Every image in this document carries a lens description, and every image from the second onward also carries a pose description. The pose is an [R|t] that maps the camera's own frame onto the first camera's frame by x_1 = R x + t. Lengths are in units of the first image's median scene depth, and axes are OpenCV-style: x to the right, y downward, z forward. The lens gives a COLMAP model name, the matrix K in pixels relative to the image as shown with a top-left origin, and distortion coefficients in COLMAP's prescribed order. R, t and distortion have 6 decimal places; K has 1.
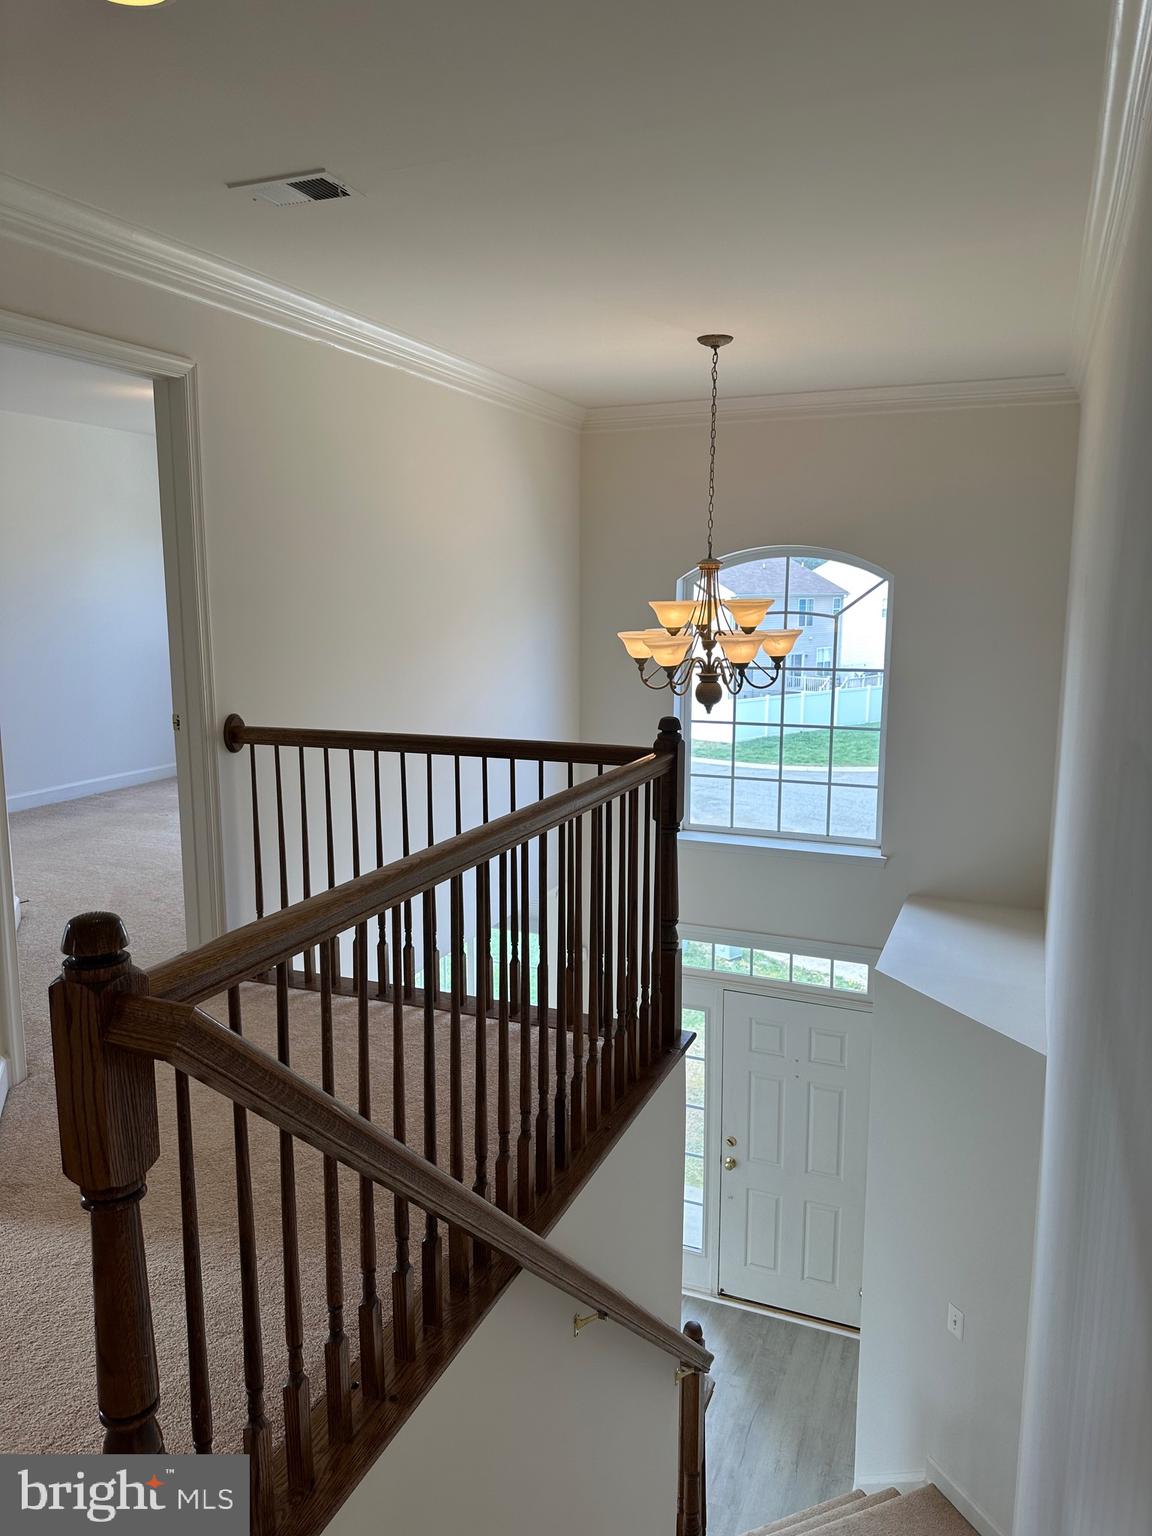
lens RADIAL K [[1096.3, 0, 580.4], [0, 1096.3, 763.6], [0, 0, 1]] dist [0.051886, -0.057190]
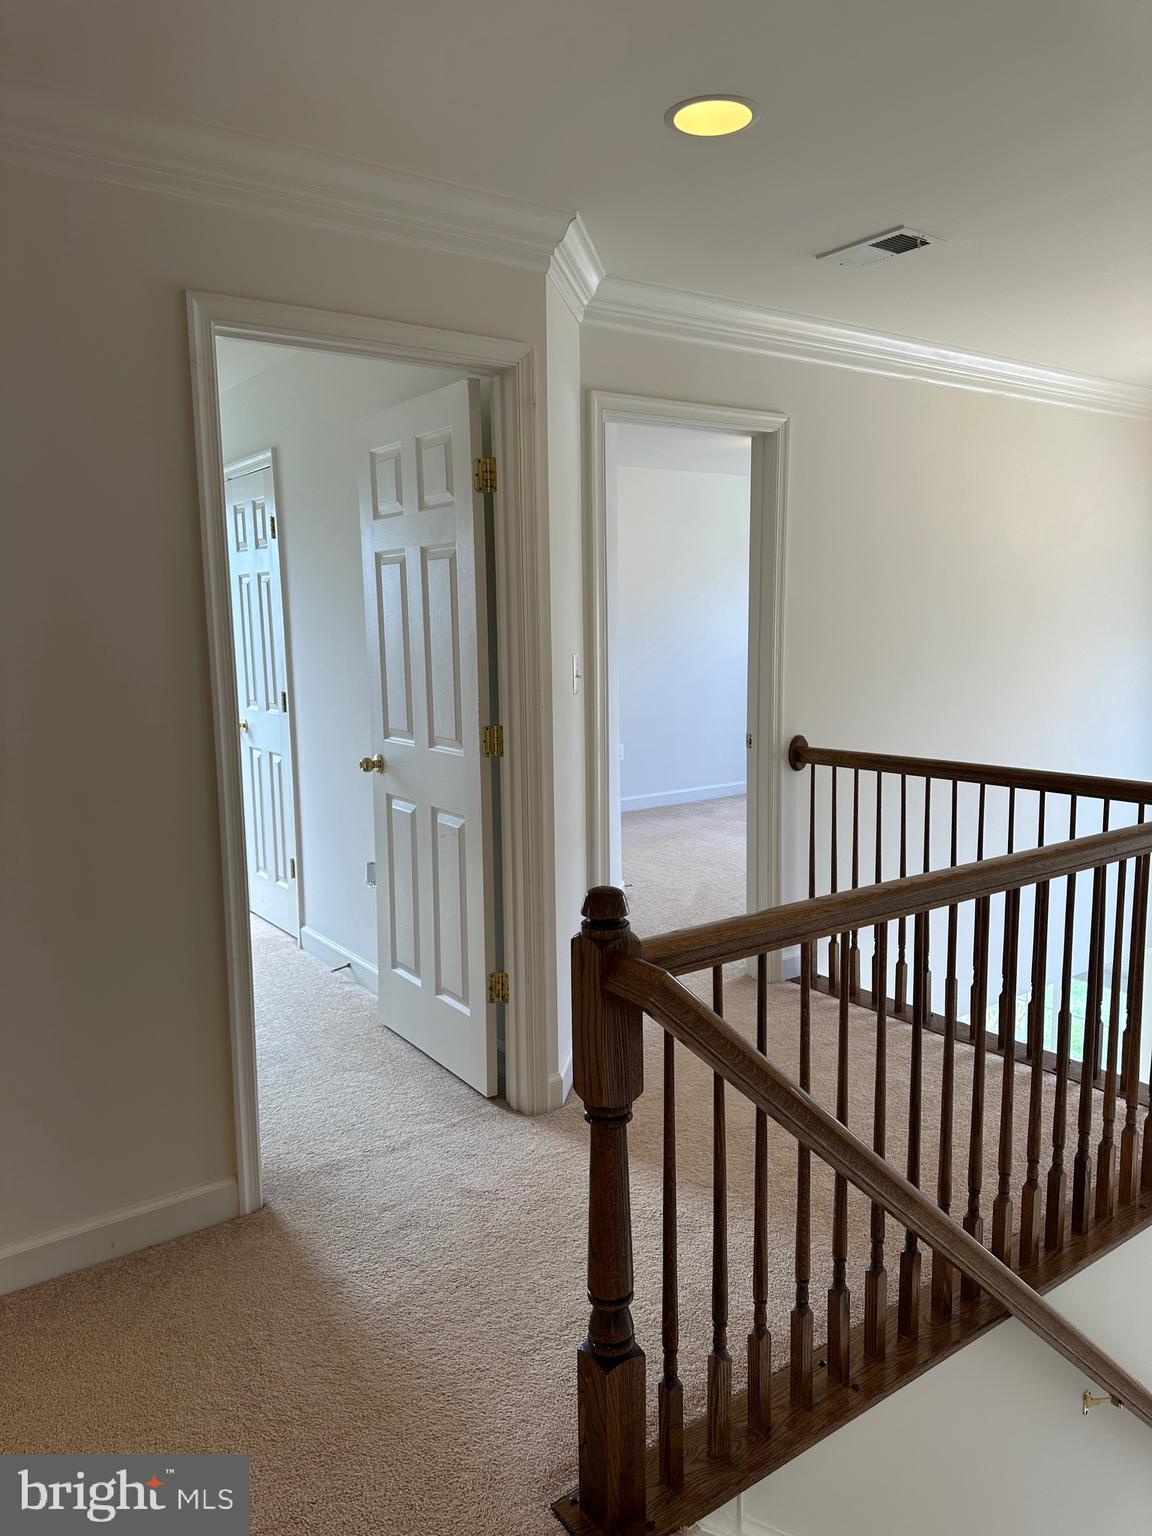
lens RADIAL K [[1096.3, 0, 575.0], [0, 1096.3, 766.9], [0, 0, 1]] dist [0.051886, -0.057190]
pose [[0.846470, 0.062936, -0.528704, 0.098816], [-0.072498, 0.997365, 0.002654, -0.000620], [0.527478, 0.036084, 0.848802, -0.046347]]
